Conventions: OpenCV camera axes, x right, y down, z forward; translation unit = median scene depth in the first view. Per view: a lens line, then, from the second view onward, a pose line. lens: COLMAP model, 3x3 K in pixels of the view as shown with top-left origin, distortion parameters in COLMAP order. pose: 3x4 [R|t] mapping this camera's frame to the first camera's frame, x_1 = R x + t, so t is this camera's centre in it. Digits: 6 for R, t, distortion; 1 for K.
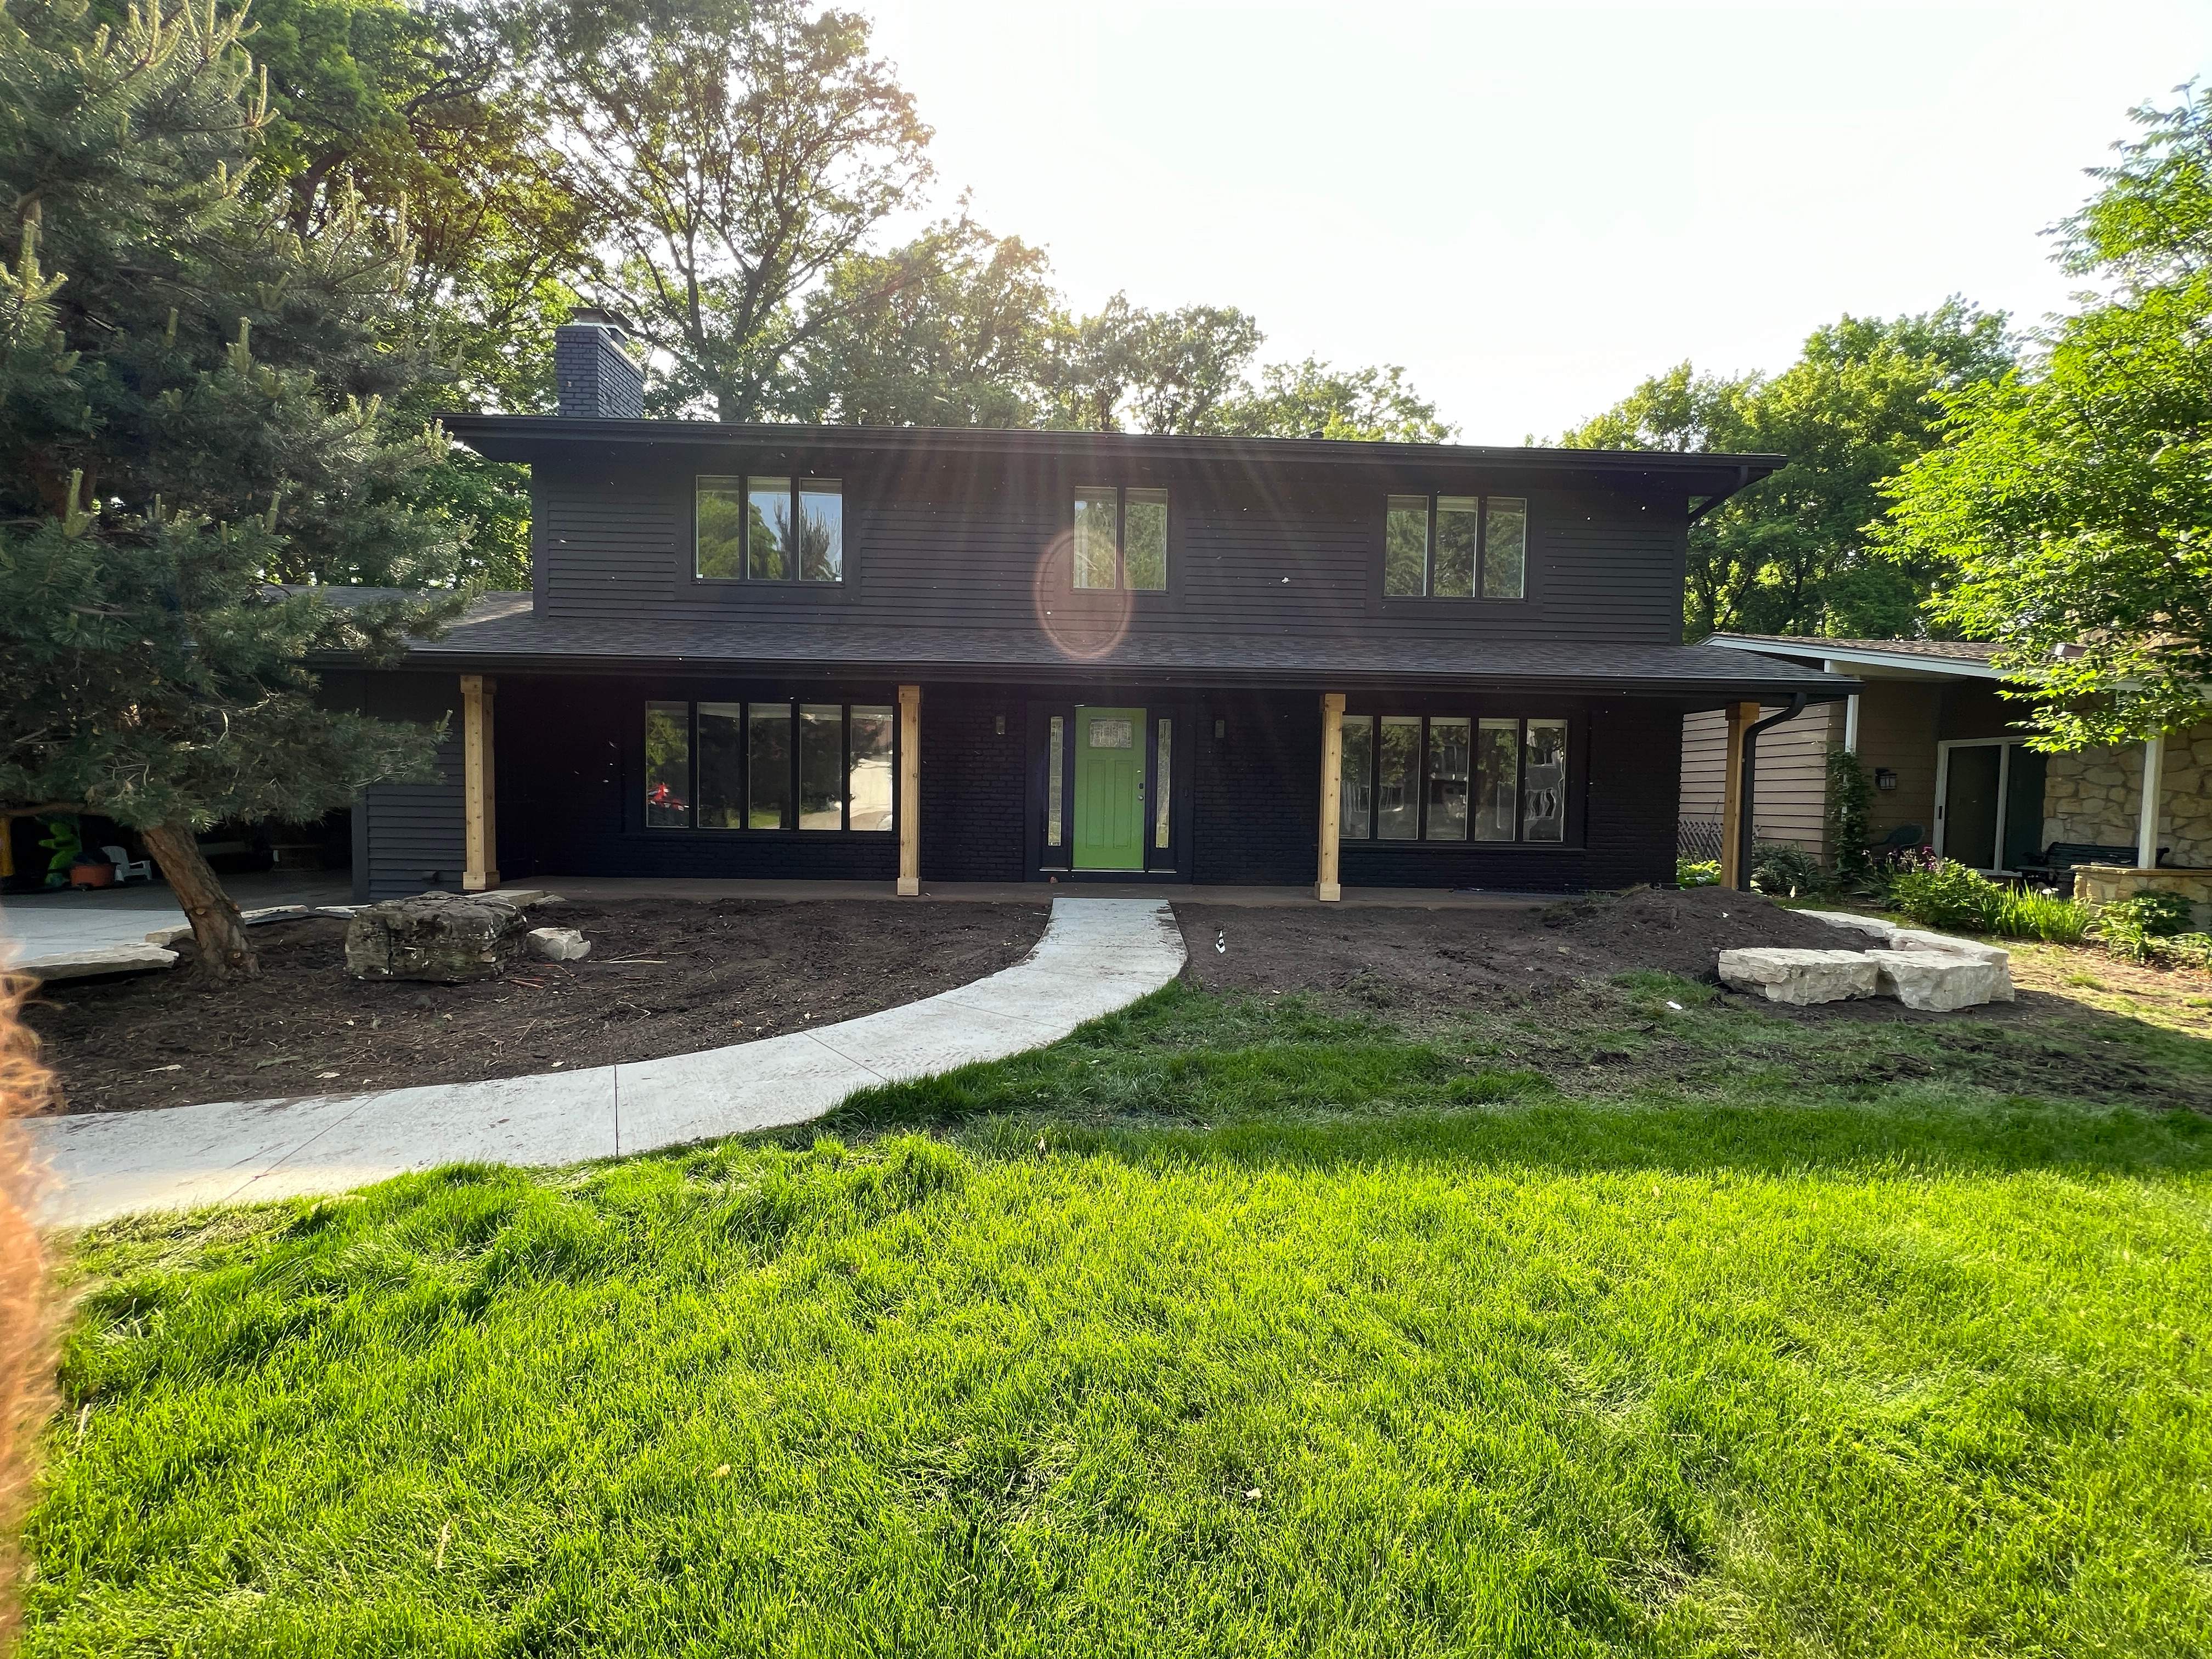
lens RADIAL K [[878.1, 0, 1116.1], [0, 878.1, 825.7], [0, 0, 1]] dist [-0.002038, -0.000139]
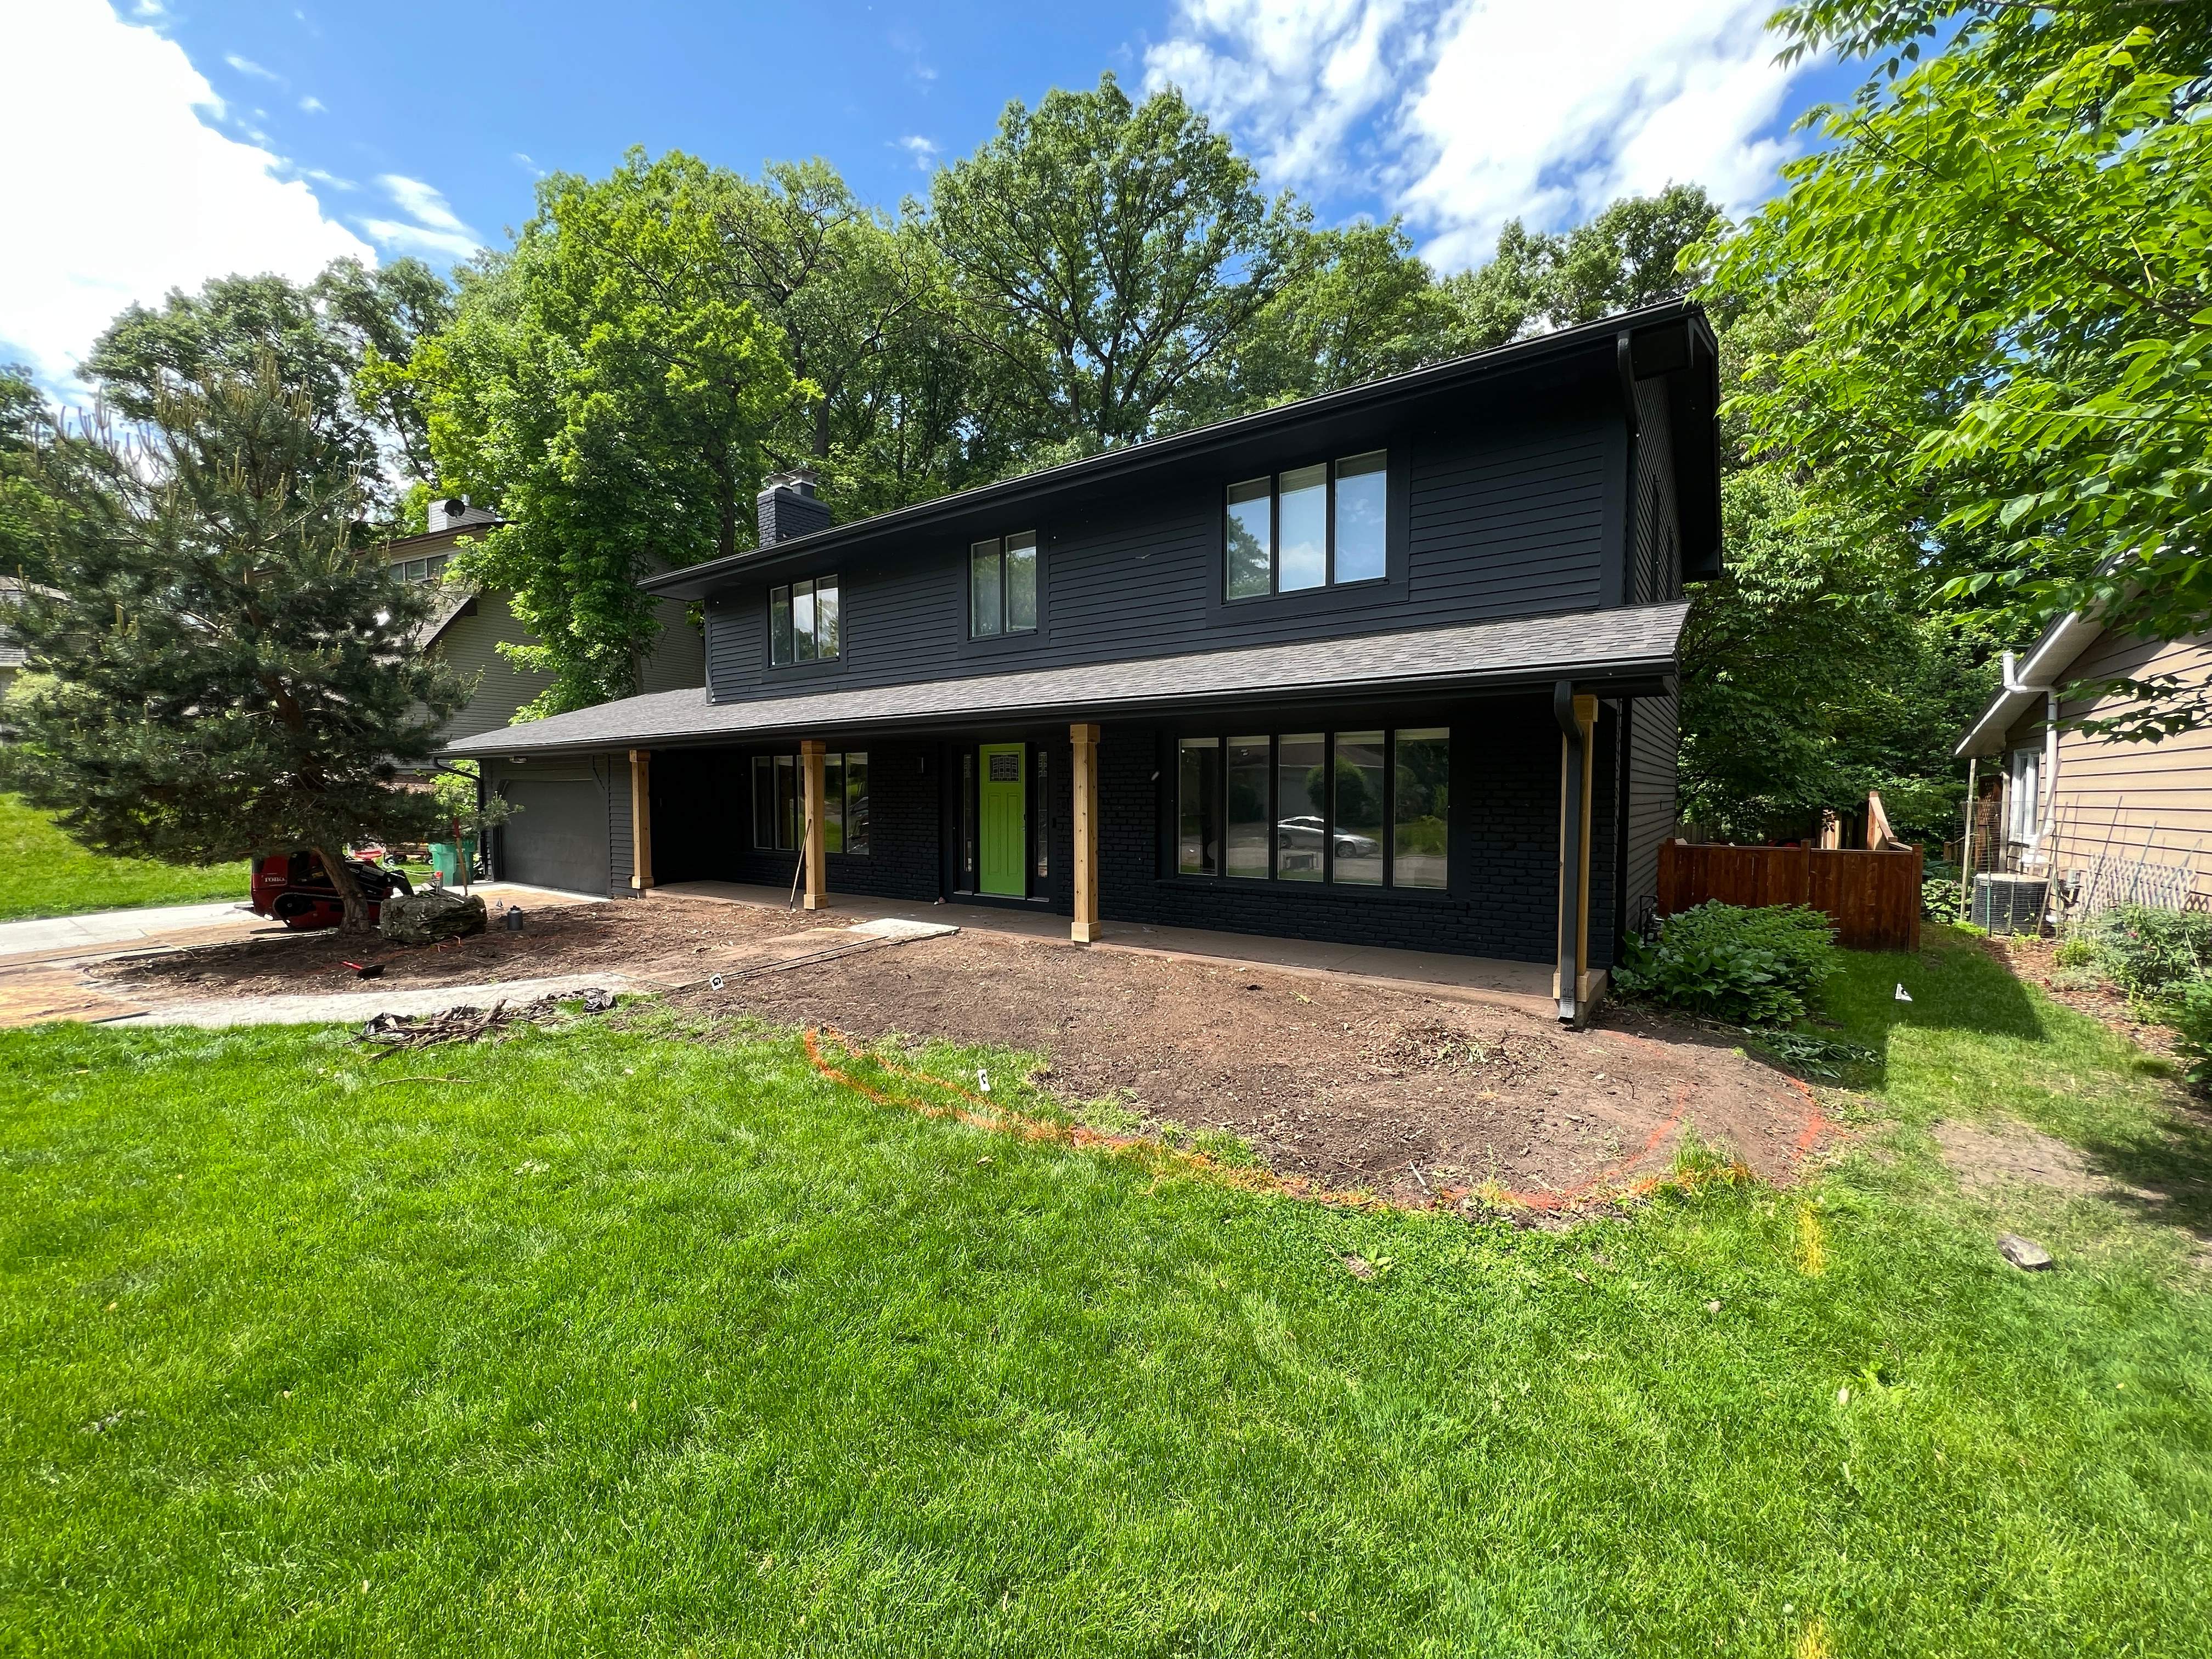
lens RADIAL K [[878.1, 0, 1116.1], [0, 878.1, 825.7], [0, 0, 1]] dist [-0.002038, -0.000139]
pose [[0.808676, 0.000674, -0.588254, 0.742000], [-0.009321, 0.999888, -0.011668, -0.023694], [0.588180, 0.014919, 0.808592, 0.208765]]
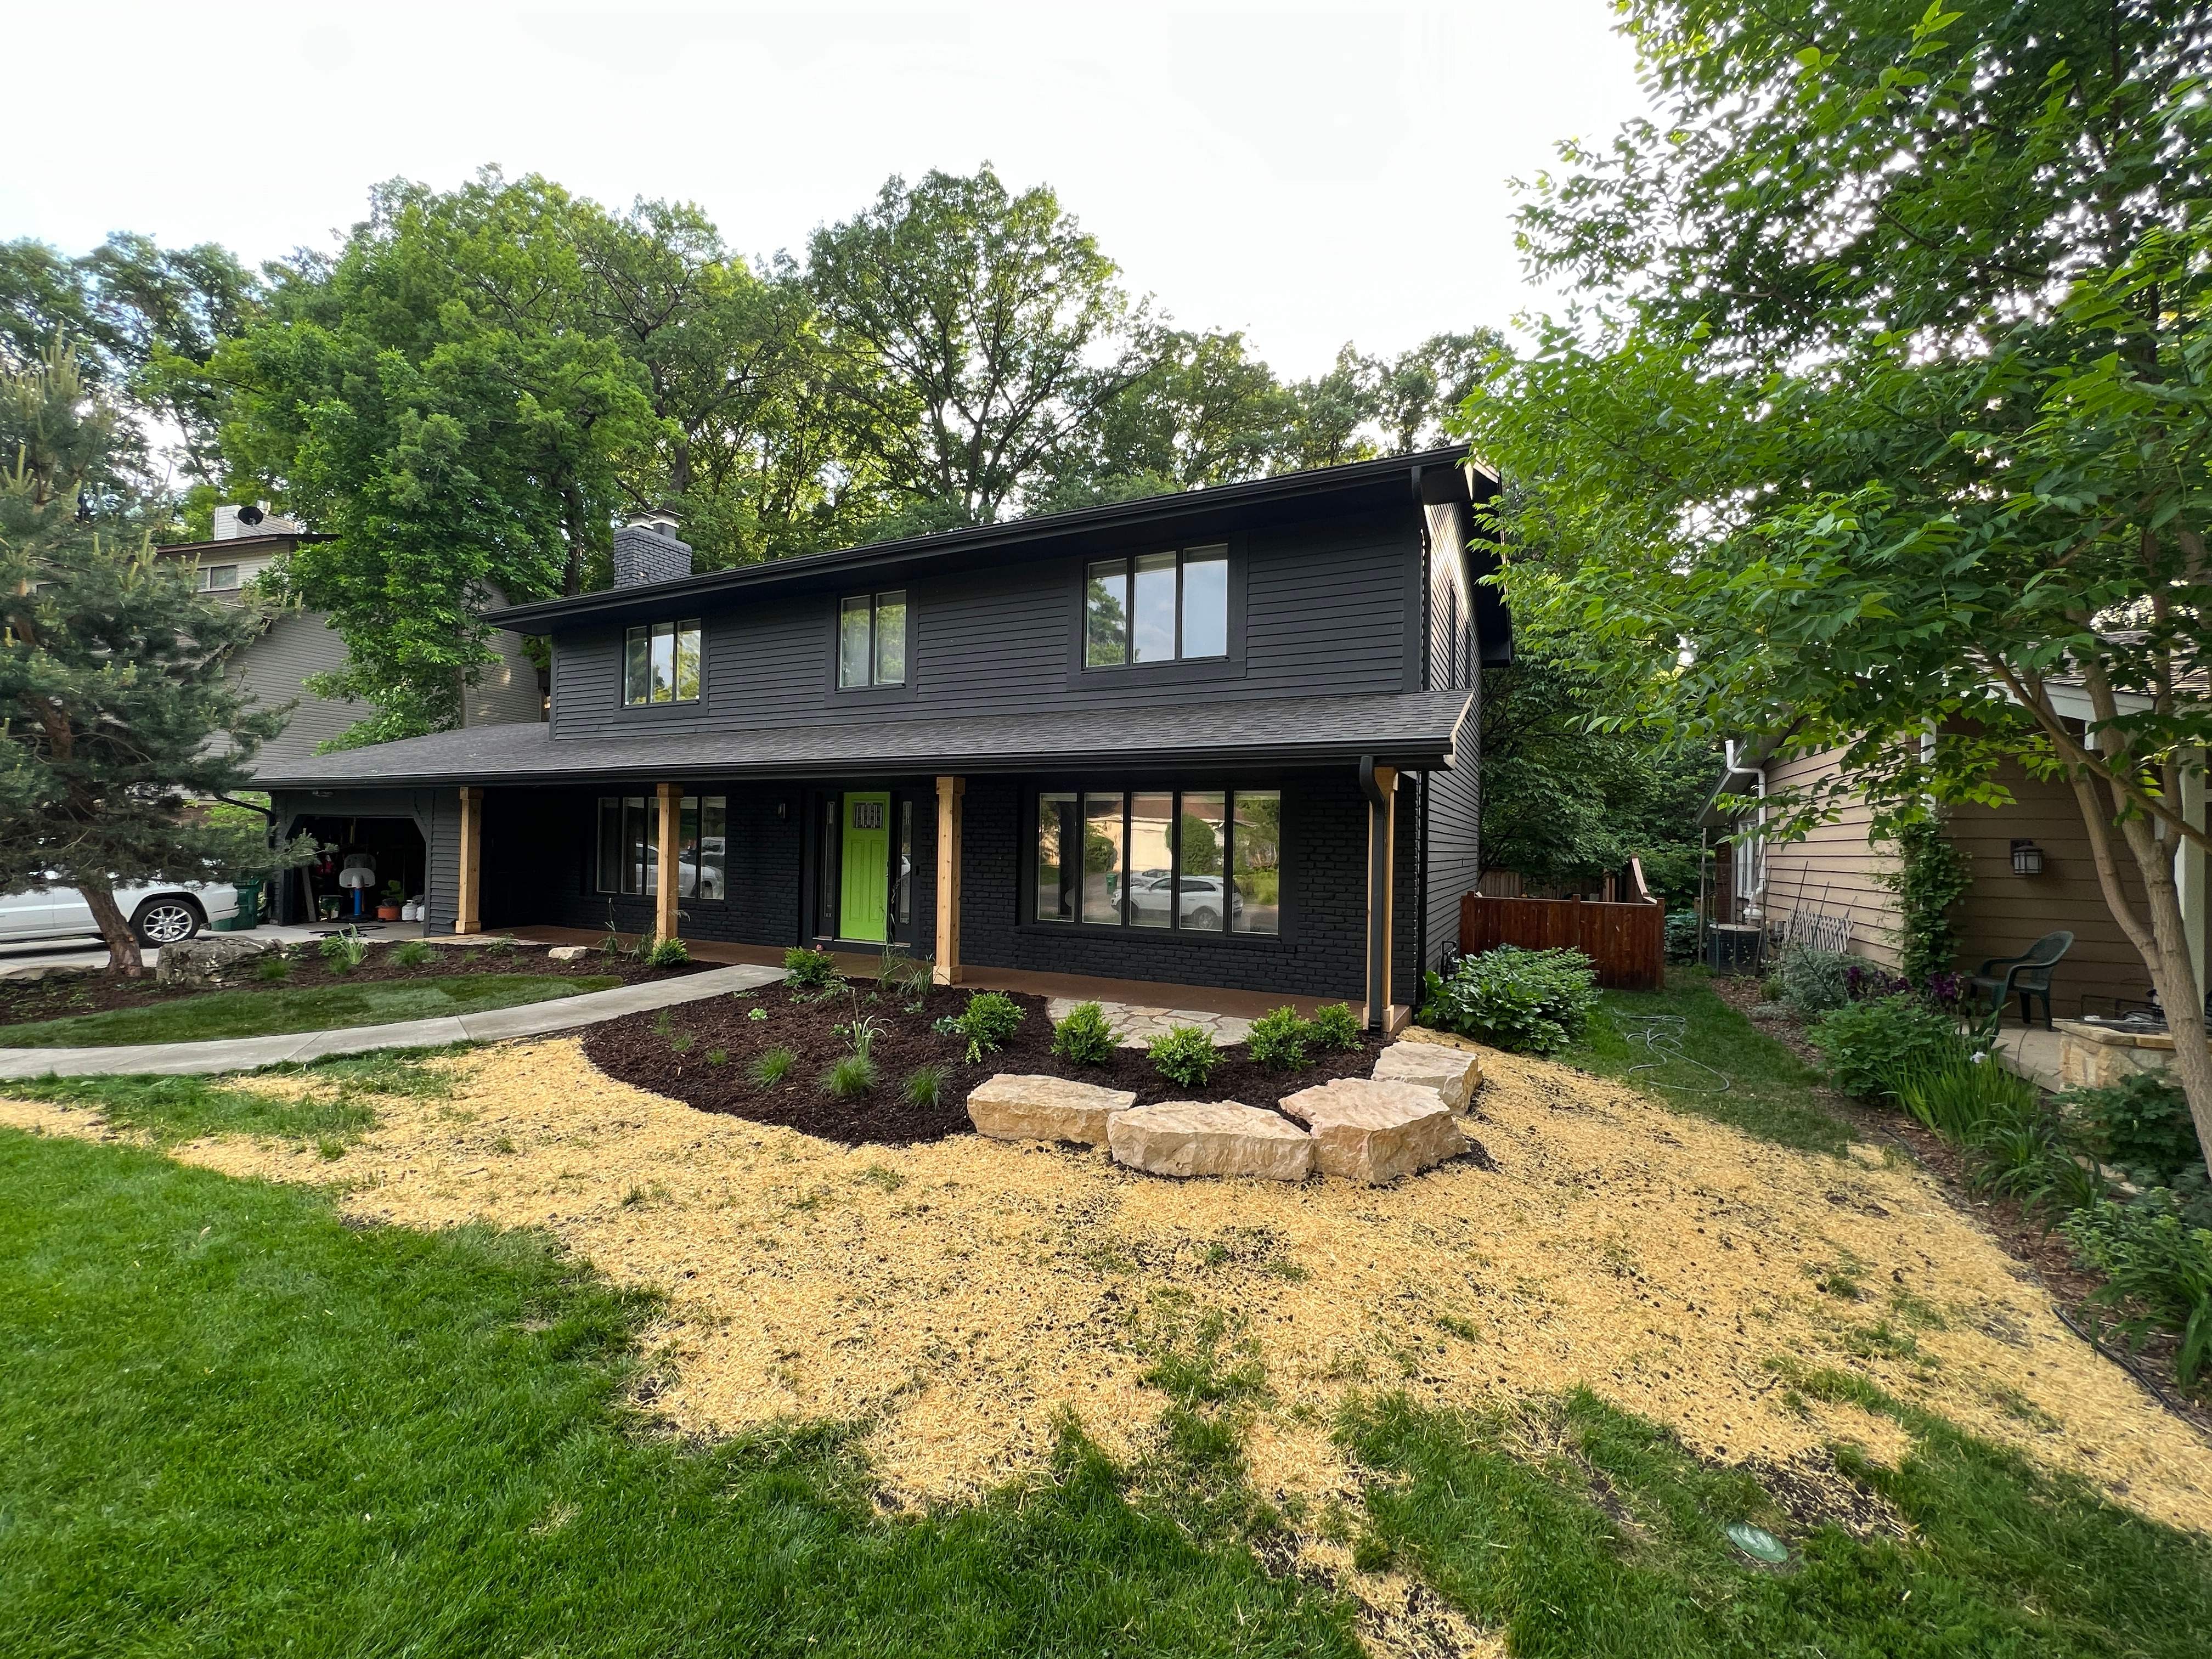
lens RADIAL K [[892.1, 0, 1106.0], [0, 892.1, 829.5], [0, 0, 1]] dist [-0.000691, -0.000034]
pose [[0.886085, -0.012100, -0.463364, 0.777907], [-0.021204, 0.997555, -0.066596, -0.020653], [0.463037, 0.068835, 0.883662, 0.150760]]
